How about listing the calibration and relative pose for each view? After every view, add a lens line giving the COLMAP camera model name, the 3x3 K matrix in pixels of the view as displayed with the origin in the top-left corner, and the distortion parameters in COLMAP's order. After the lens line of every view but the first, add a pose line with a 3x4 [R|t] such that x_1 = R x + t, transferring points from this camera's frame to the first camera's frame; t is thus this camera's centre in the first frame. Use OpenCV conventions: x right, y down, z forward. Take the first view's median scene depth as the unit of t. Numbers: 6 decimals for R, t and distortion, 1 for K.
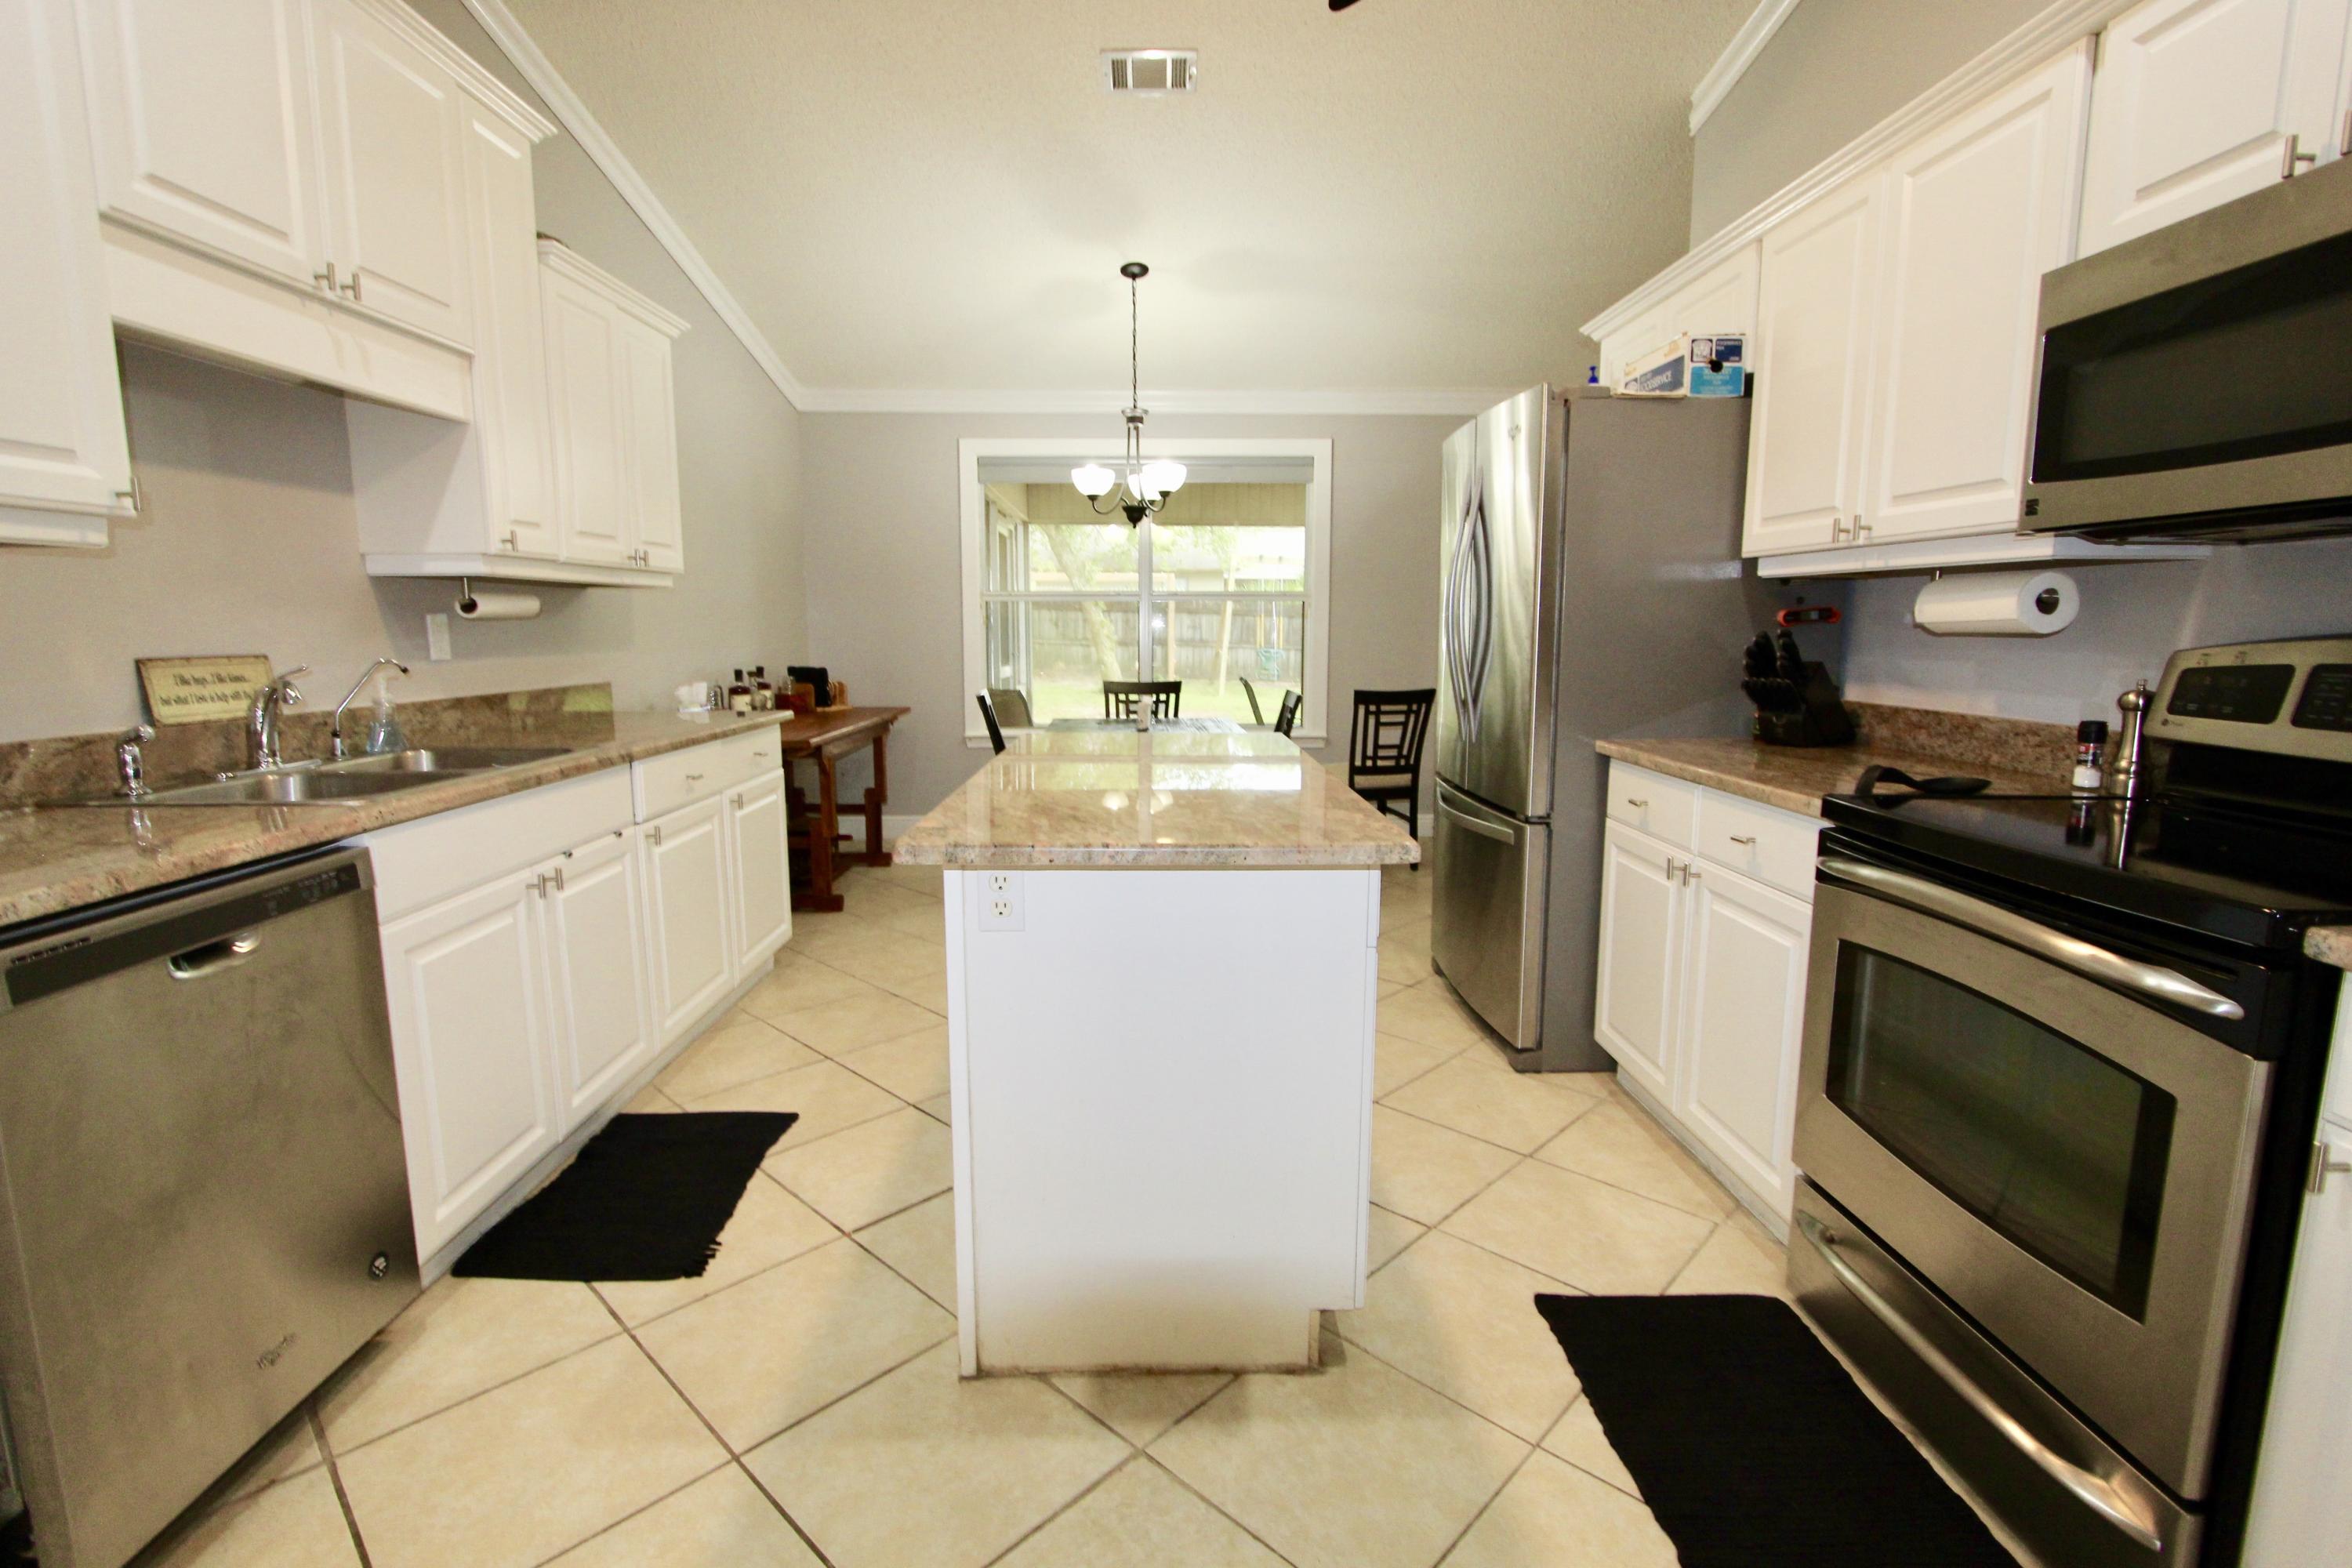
lens RADIAL K [[1085.7, 0, 1169.2], [0, 1085.7, 779.3], [0, 0, 1]] dist [-0.016982, 0.001845]
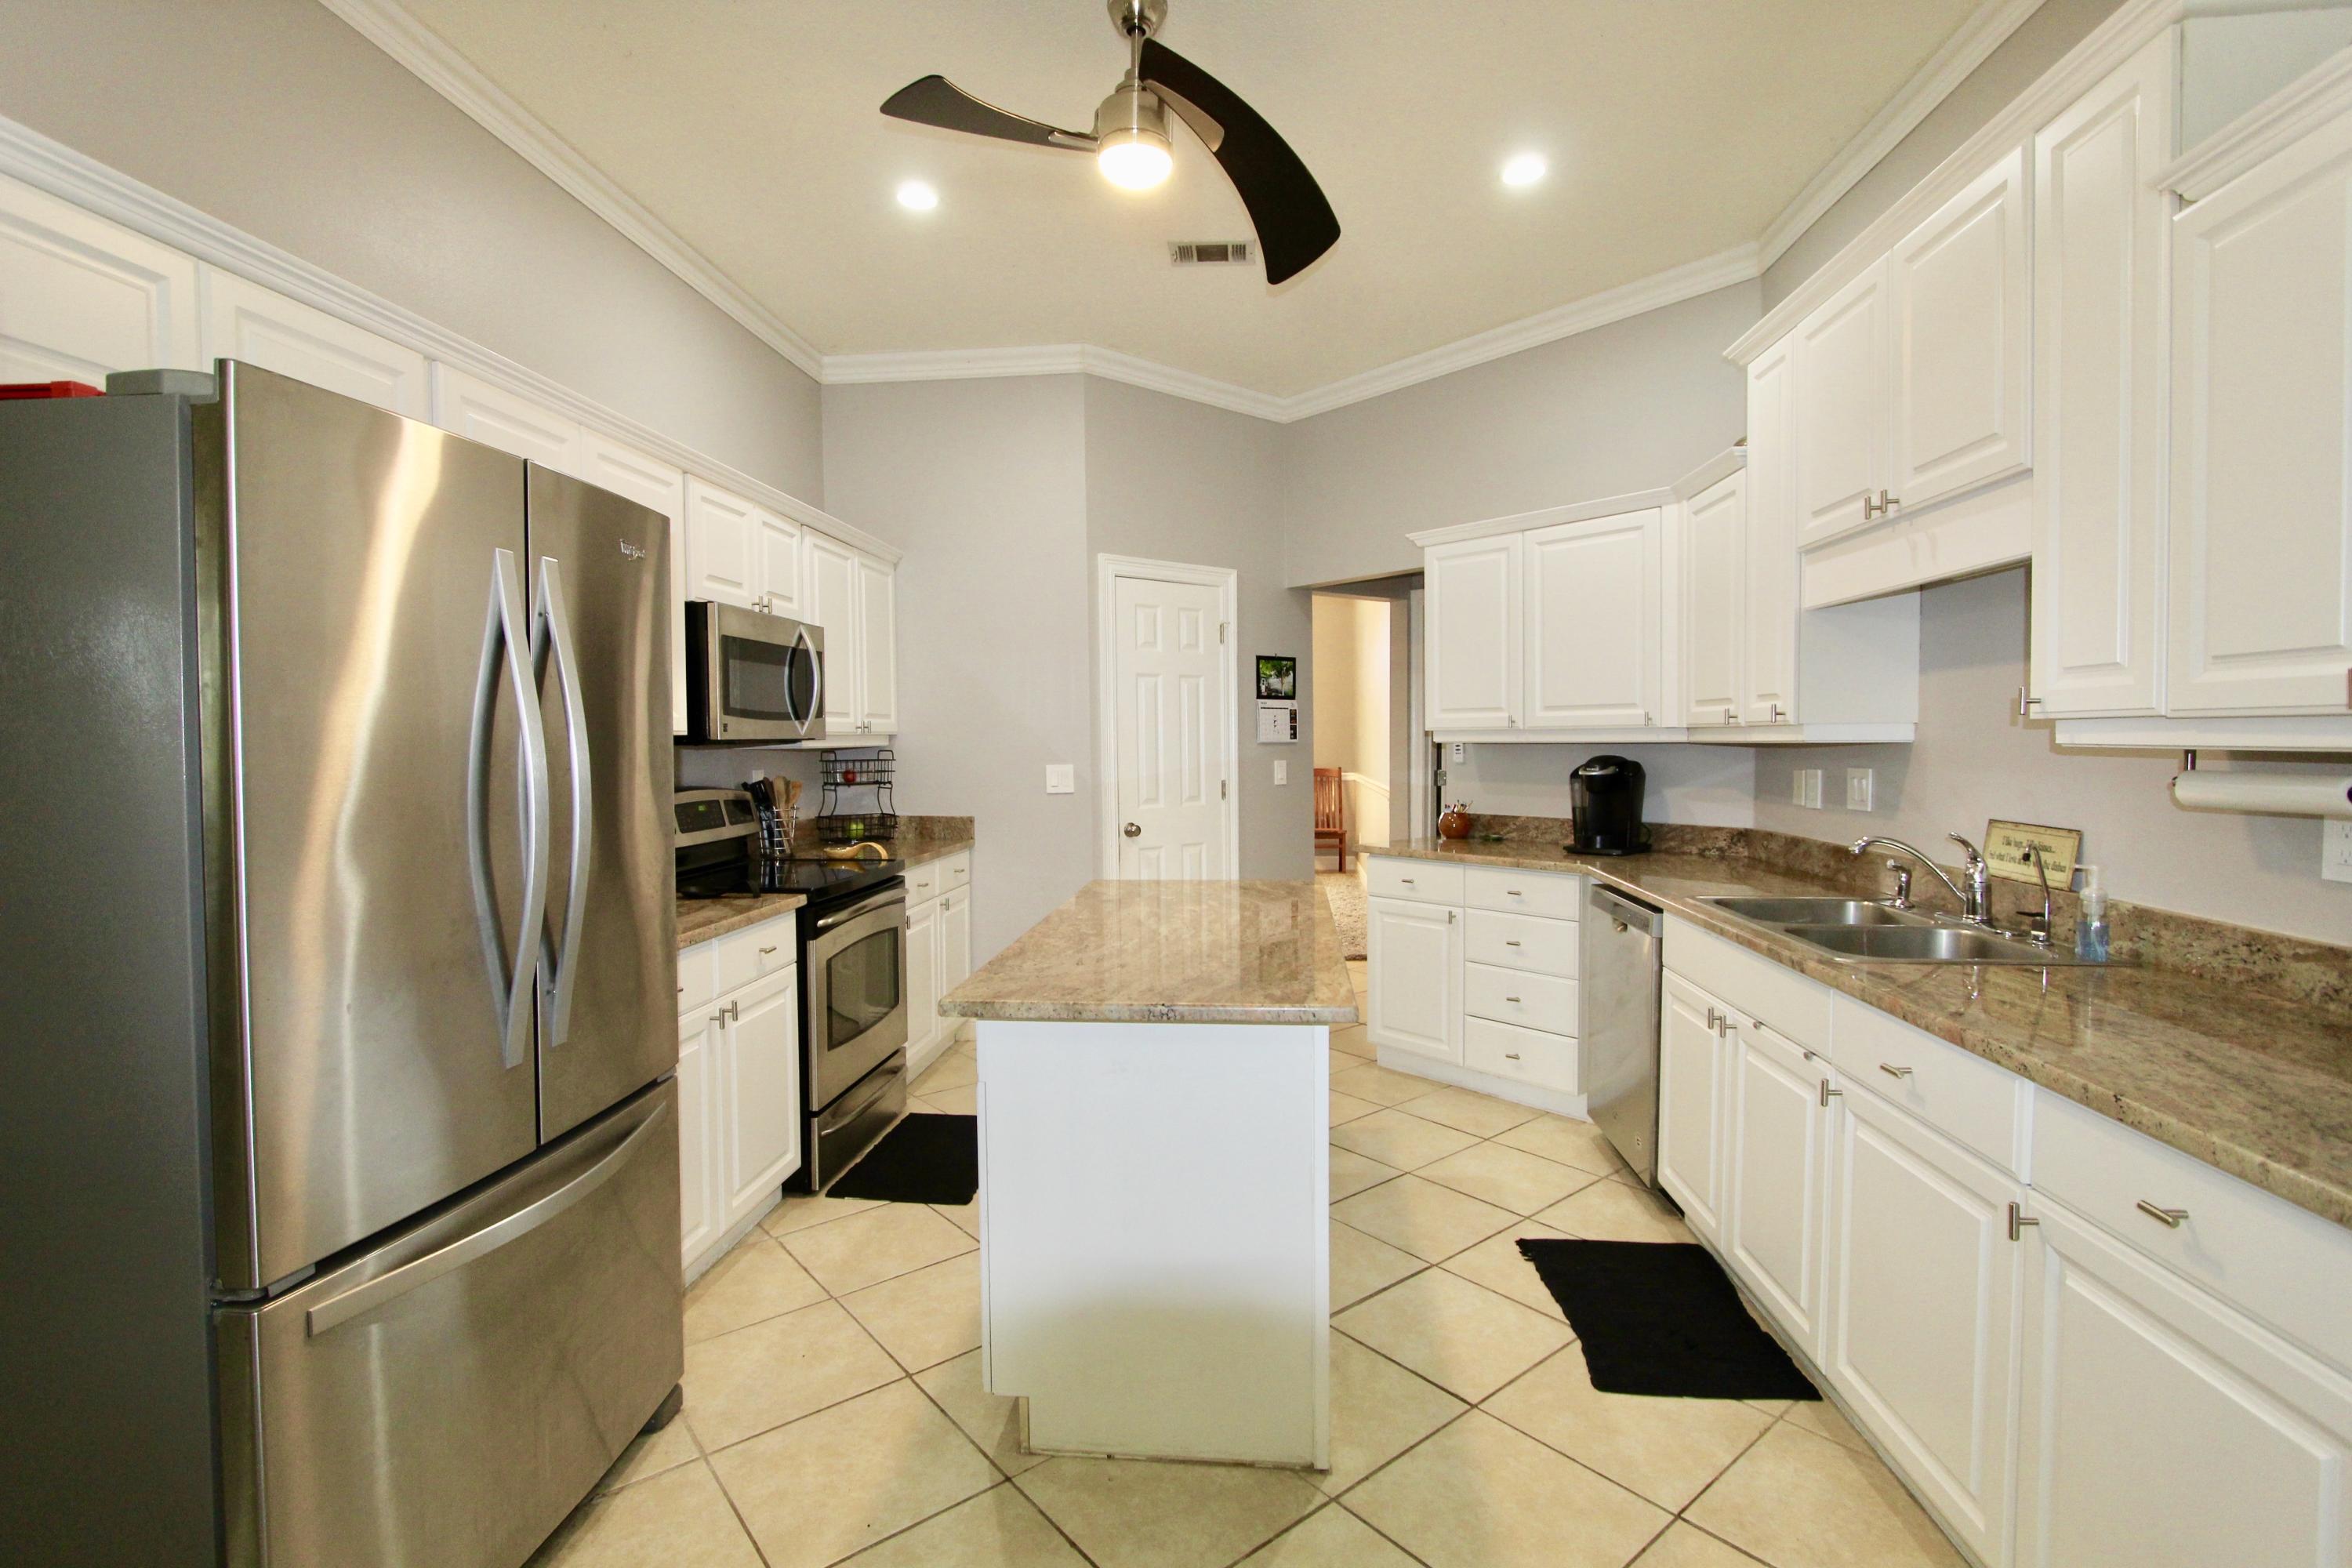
lens RADIAL K [[1085.7, 0, 1176.3], [0, 1085.7, 775.0], [0, 0, 1]] dist [-0.016982, 0.001845]
pose [[-0.993060, 0.003716, 0.117554, -0.119739], [0.024511, 0.984093, 0.175956, -0.310782], [-0.115030, 0.177616, -0.977354, 1.770919]]
